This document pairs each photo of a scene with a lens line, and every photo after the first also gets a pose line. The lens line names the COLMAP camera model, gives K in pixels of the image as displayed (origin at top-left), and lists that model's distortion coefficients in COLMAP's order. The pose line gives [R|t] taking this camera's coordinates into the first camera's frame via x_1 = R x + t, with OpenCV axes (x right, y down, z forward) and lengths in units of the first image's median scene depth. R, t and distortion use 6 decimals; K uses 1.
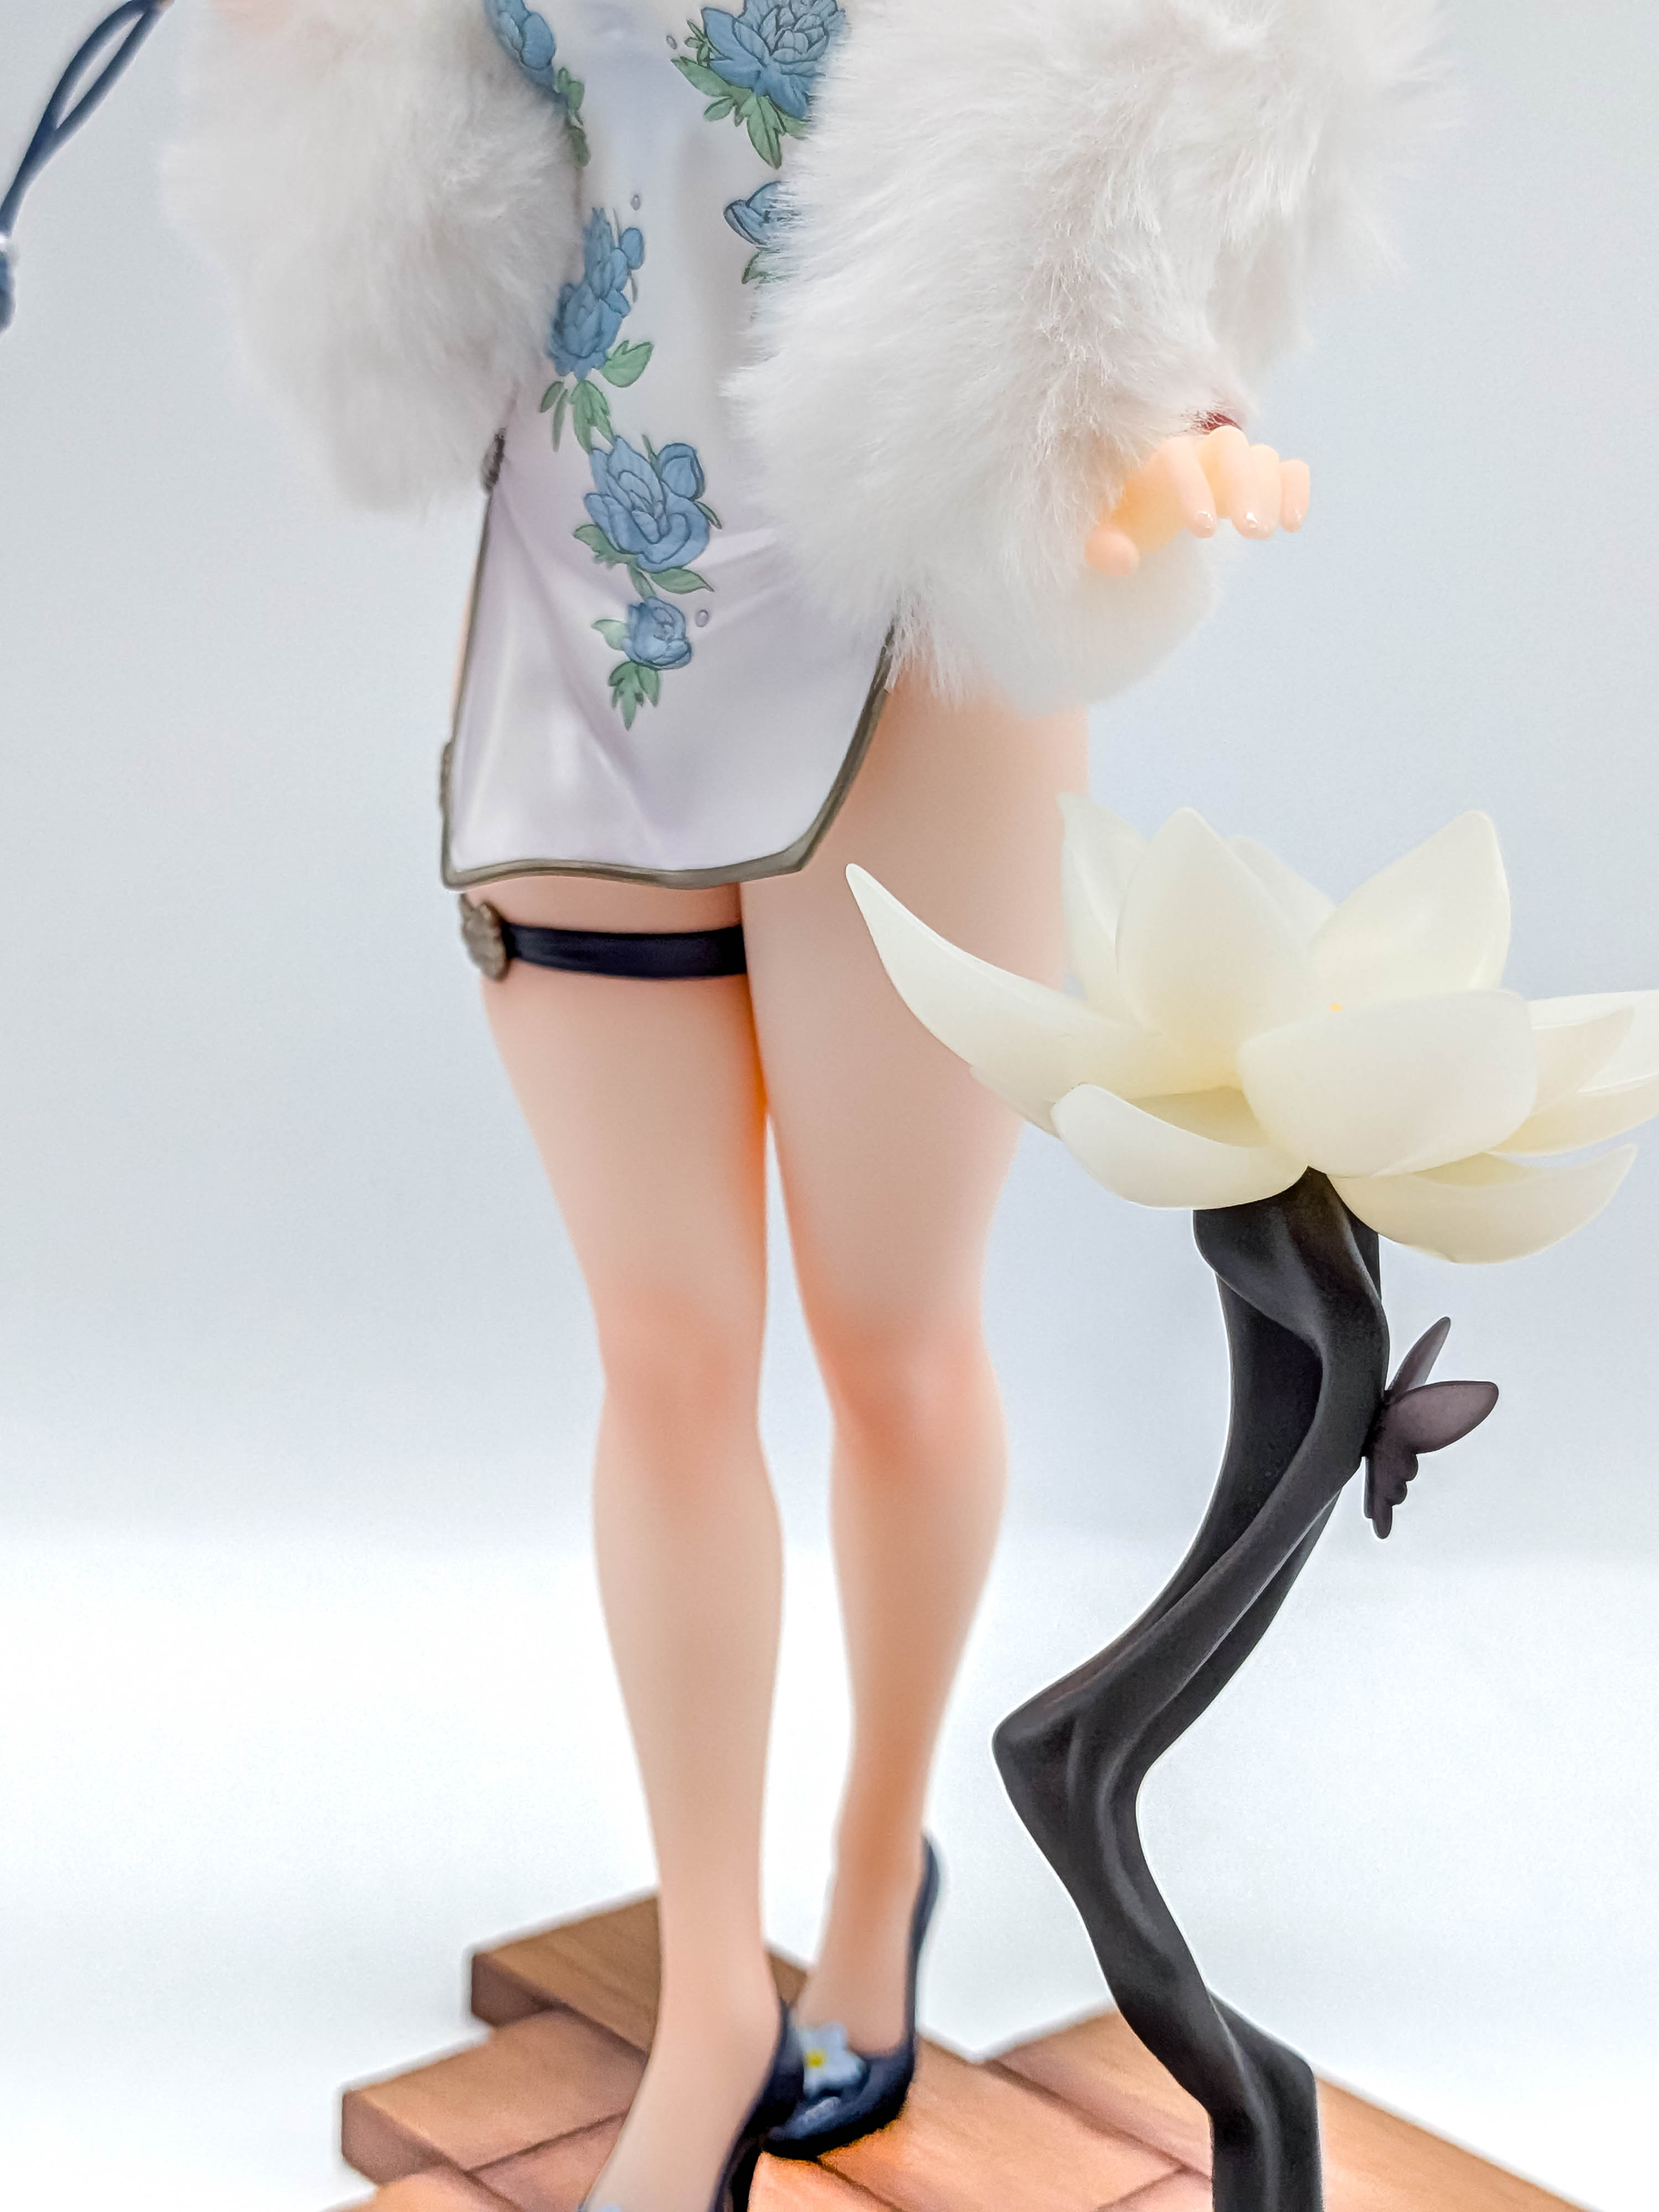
lens RADIAL K [[3168.2, 0, 825.3], [0, 3168.2, 1121.4], [0, 0, 1]] dist [0.019106, 0.000000]
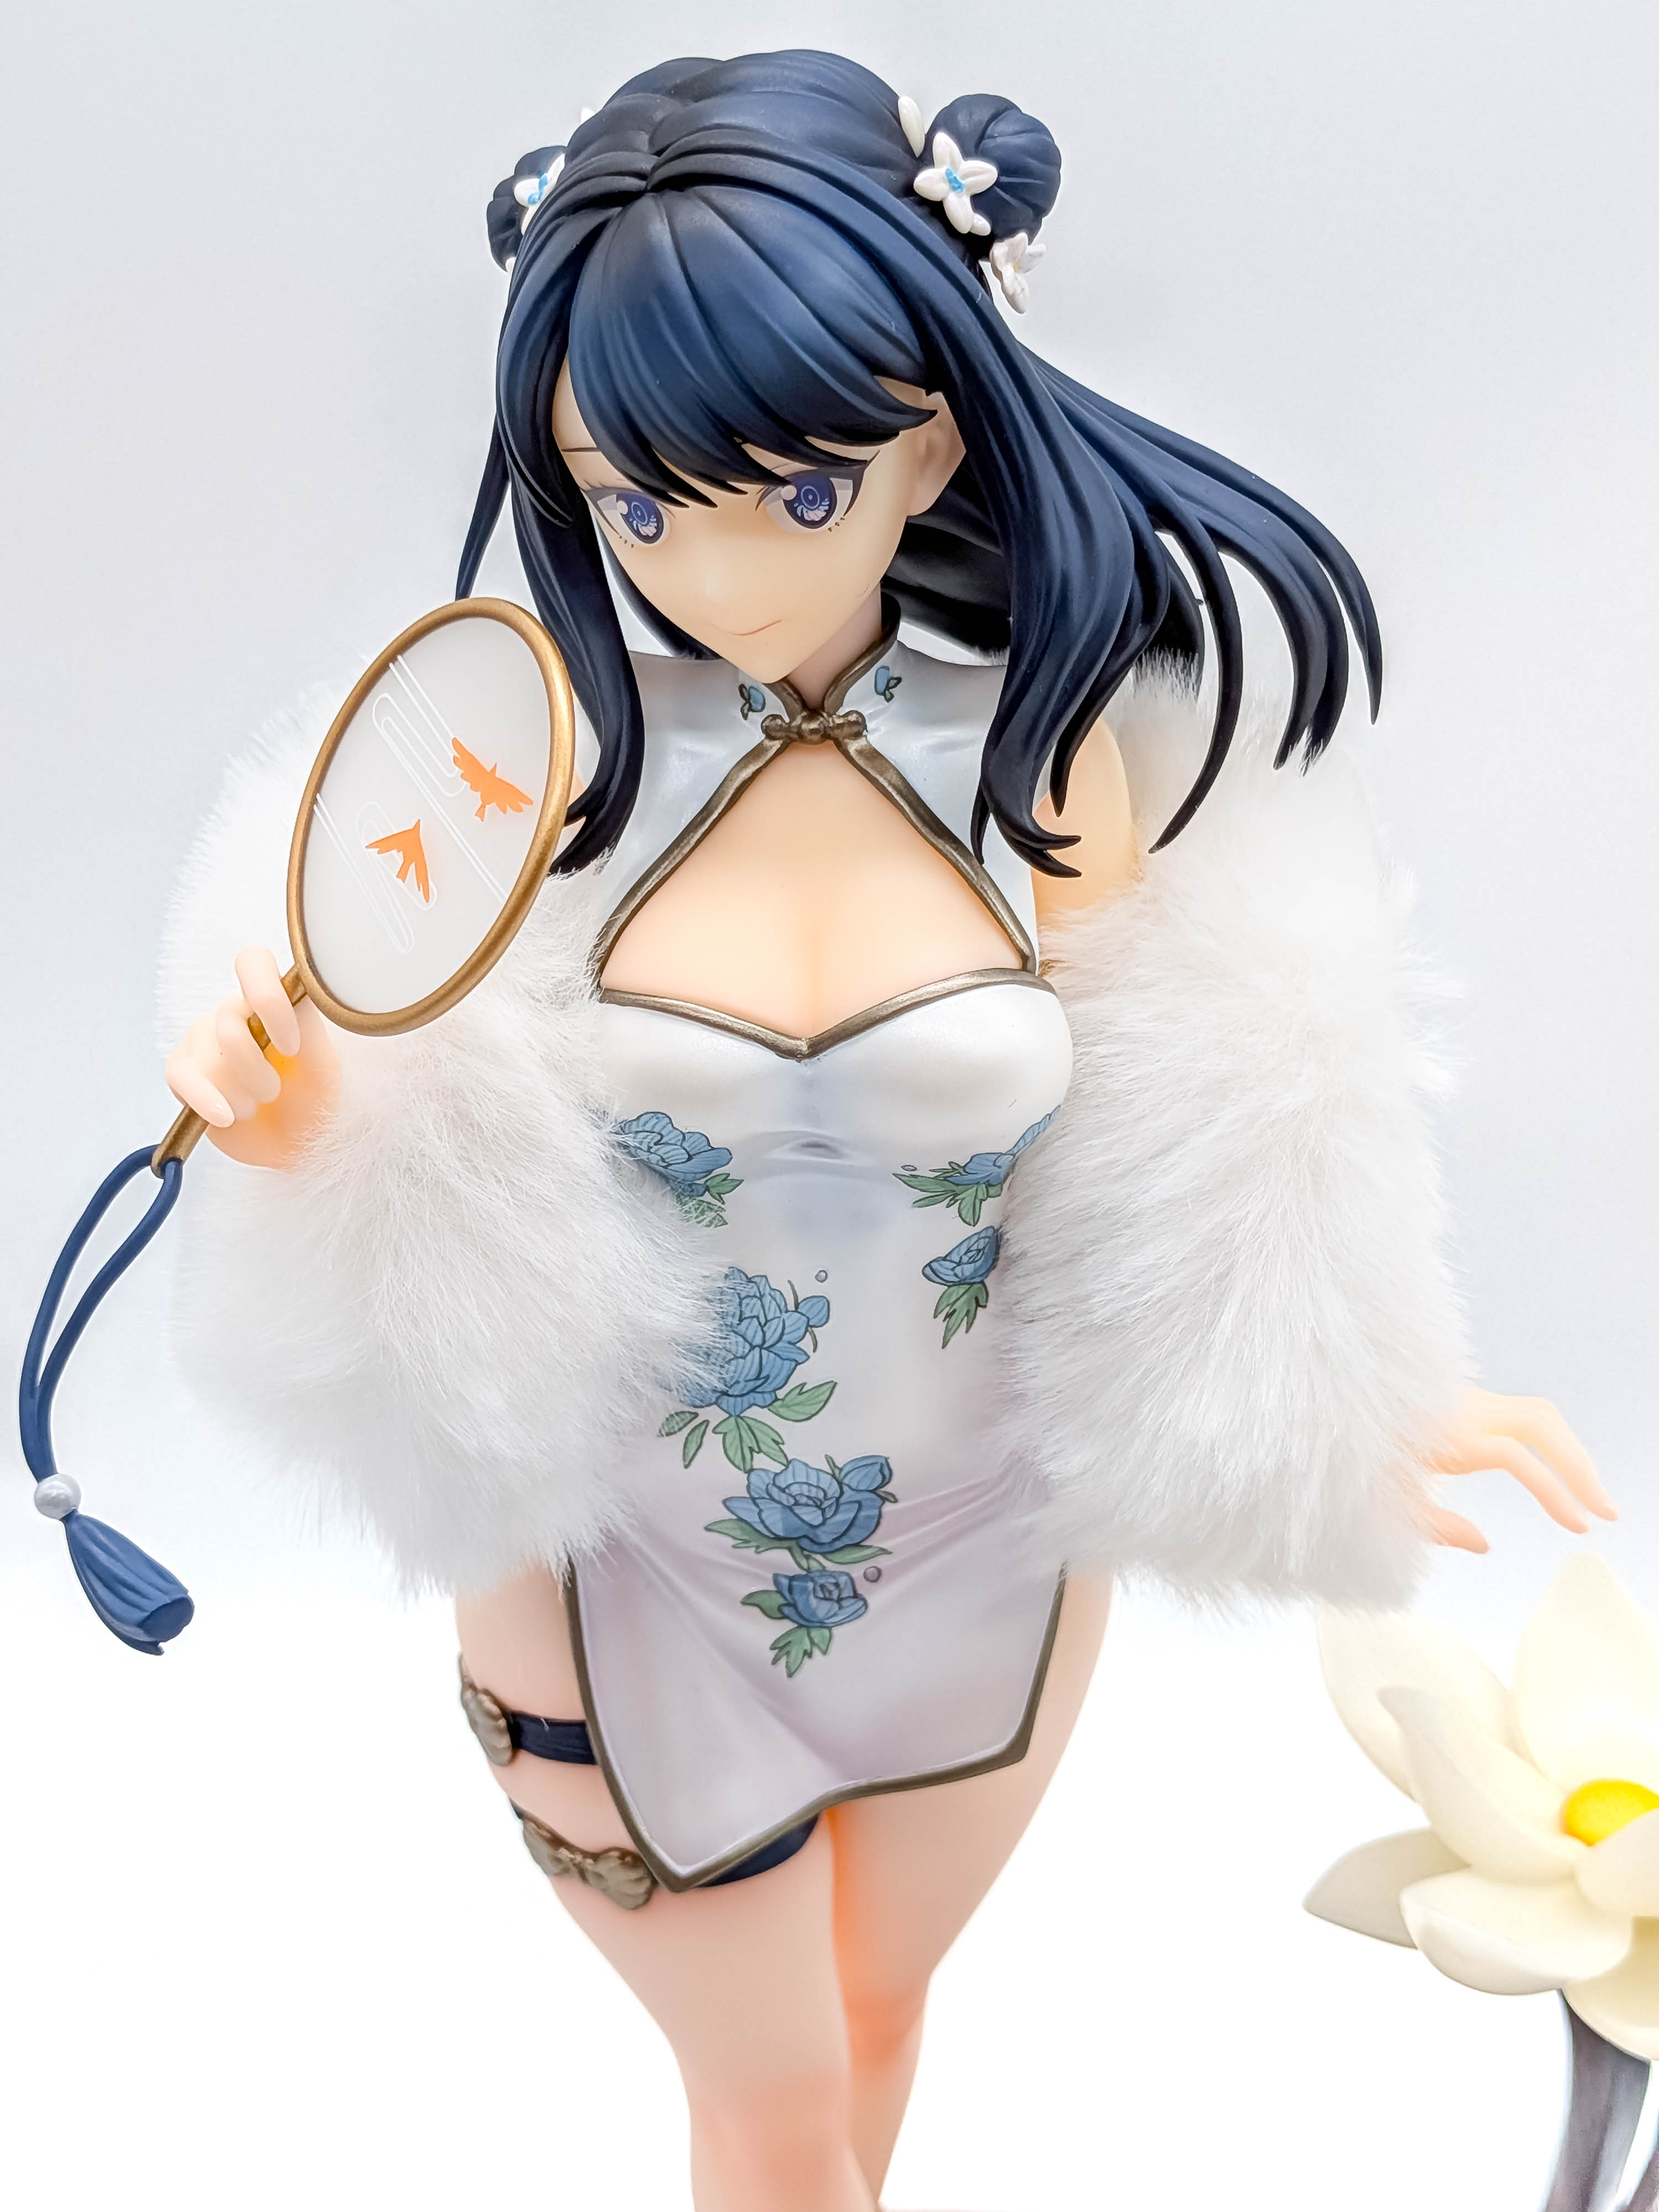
lens RADIAL K [[3341.0, 0, 783.0], [0, 3341.0, 1031.7], [0, 0, 1]] dist [0.079453, 0.000000]
pose [[0.745455, -0.345922, 0.569768, -0.627744], [0.207984, 0.932829, 0.294232, -0.657422], [-0.633277, -0.100834, 0.767328, 0.196346]]
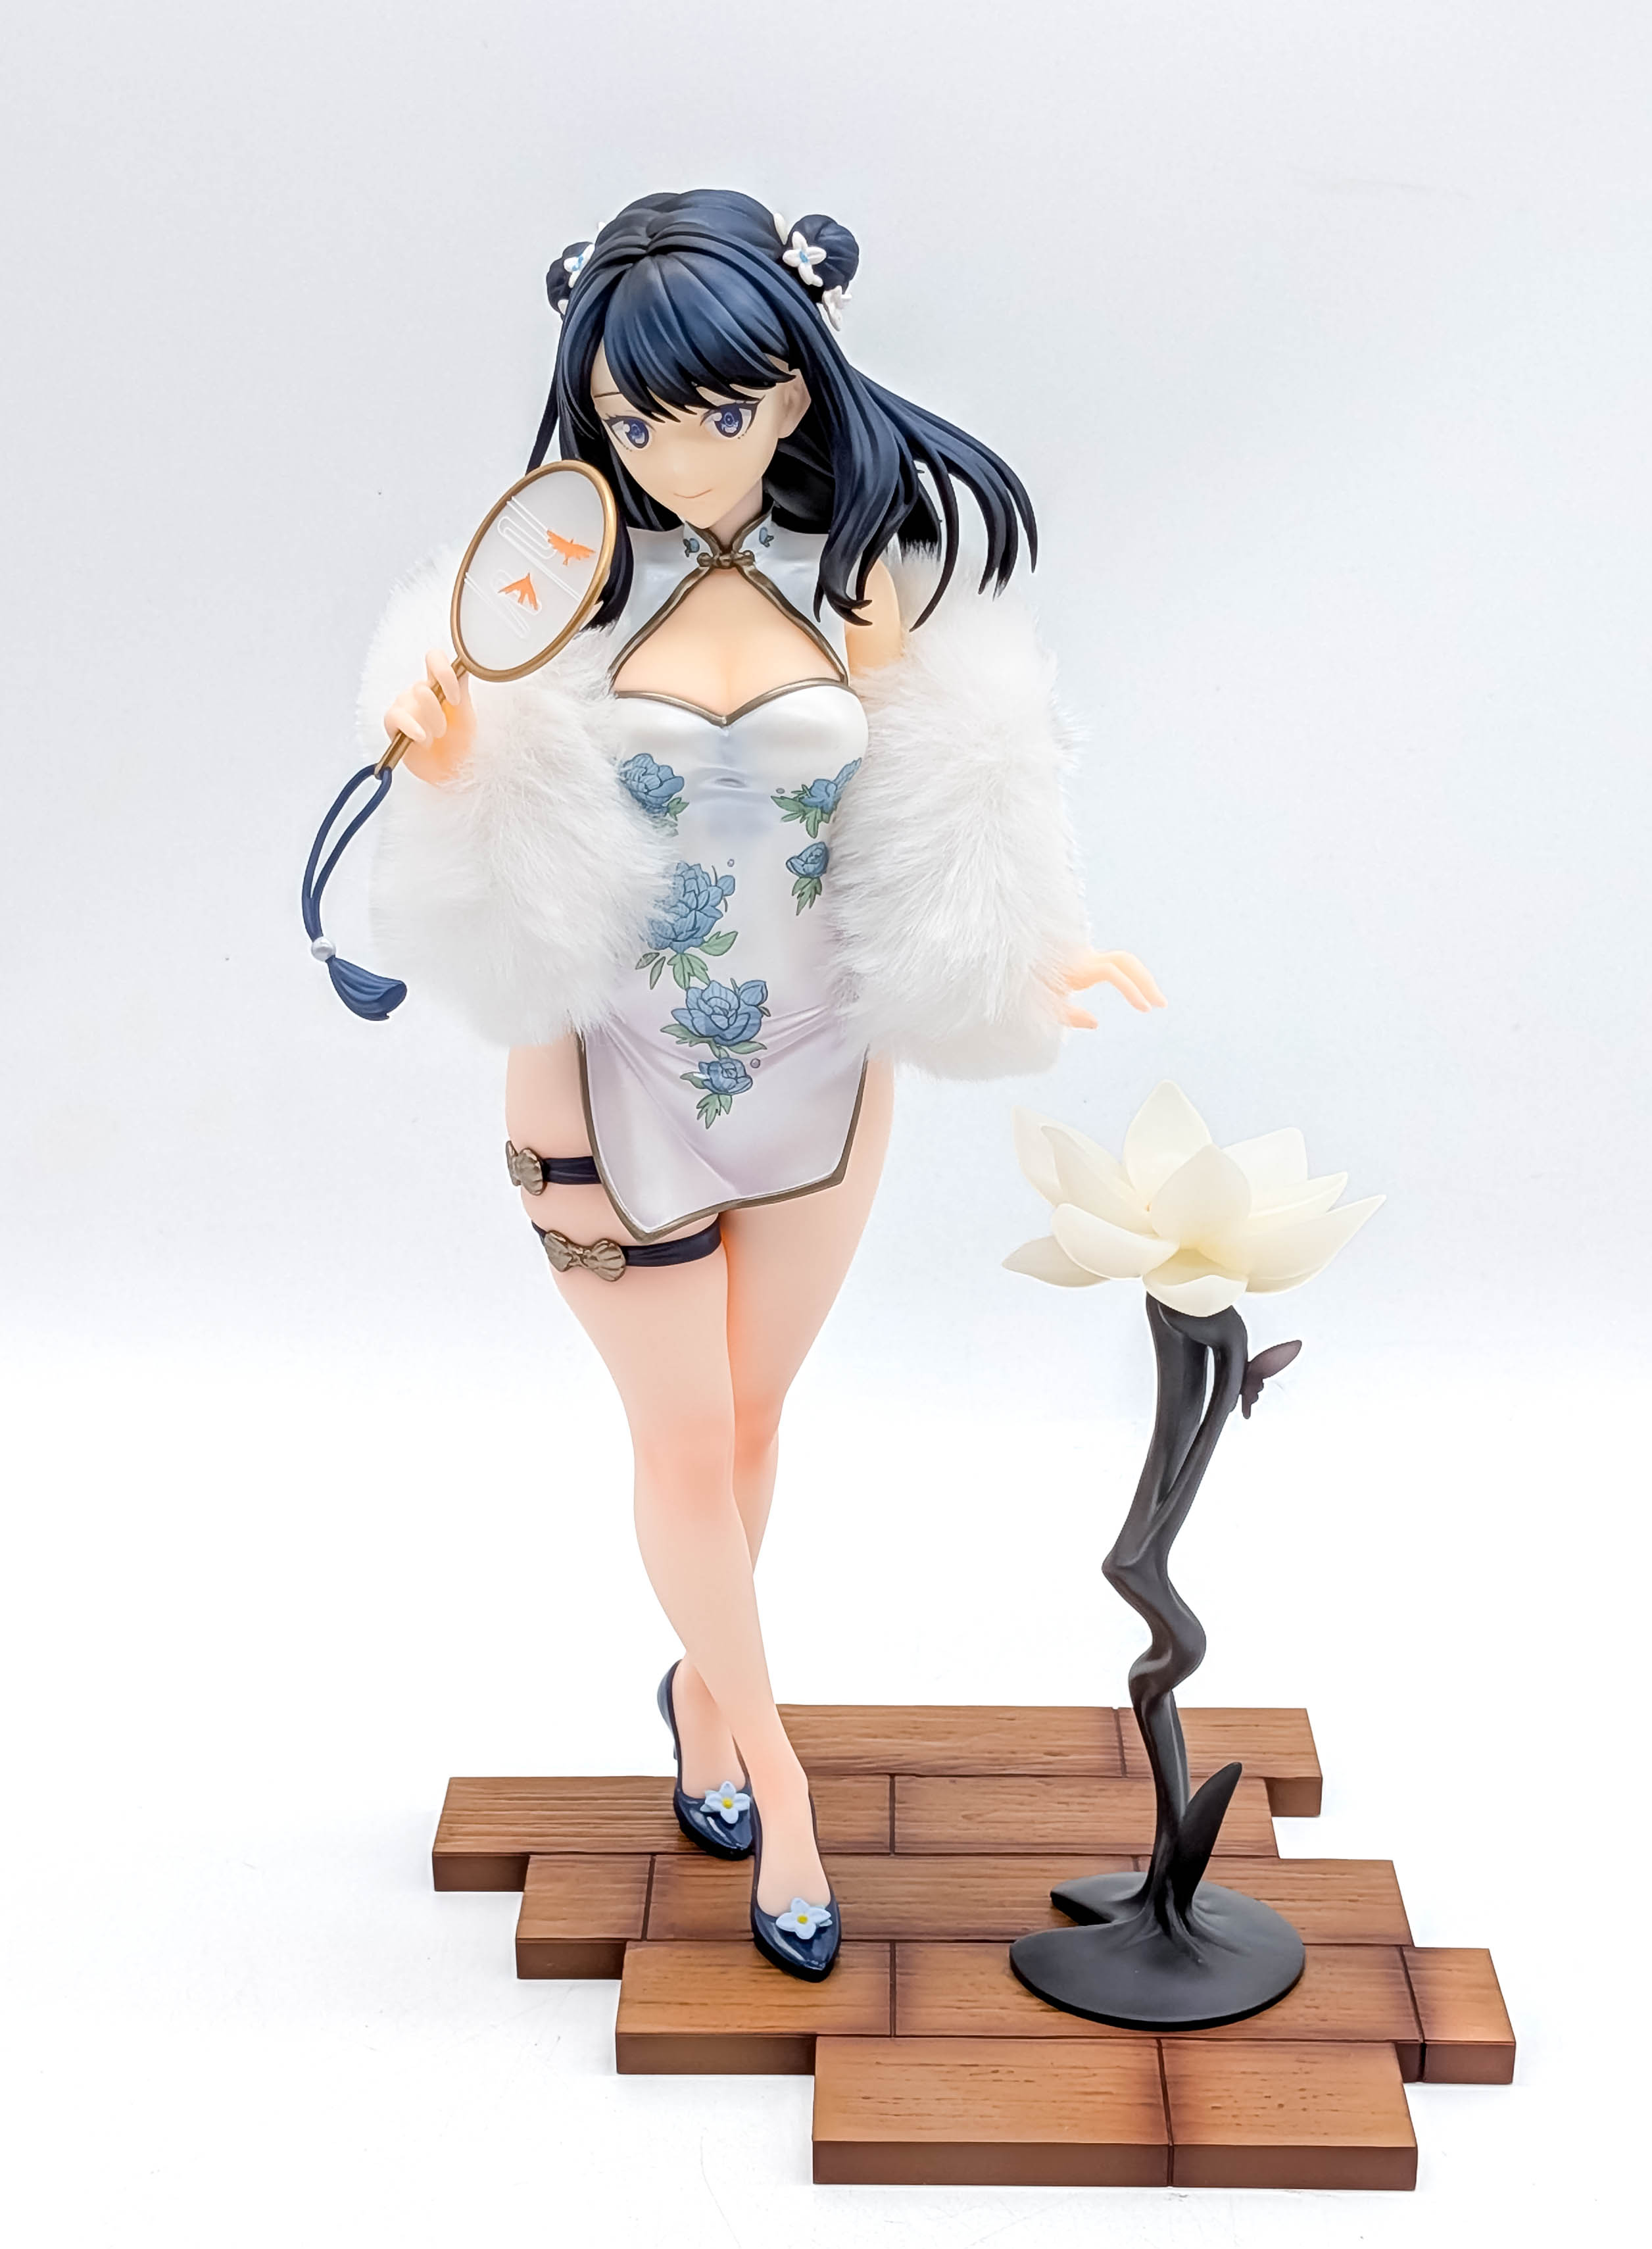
lens RADIAL K [[3947.5, 0, 843.8], [0, 3947.5, 1300.7], [0, 0, 1]] dist [0.083949, 0.000000]
pose [[0.696939, -0.310276, 0.646533, -1.516055], [0.188048, 0.949079, 0.252760, -0.595267], [-0.692036, -0.054579, 0.719796, -0.673190]]
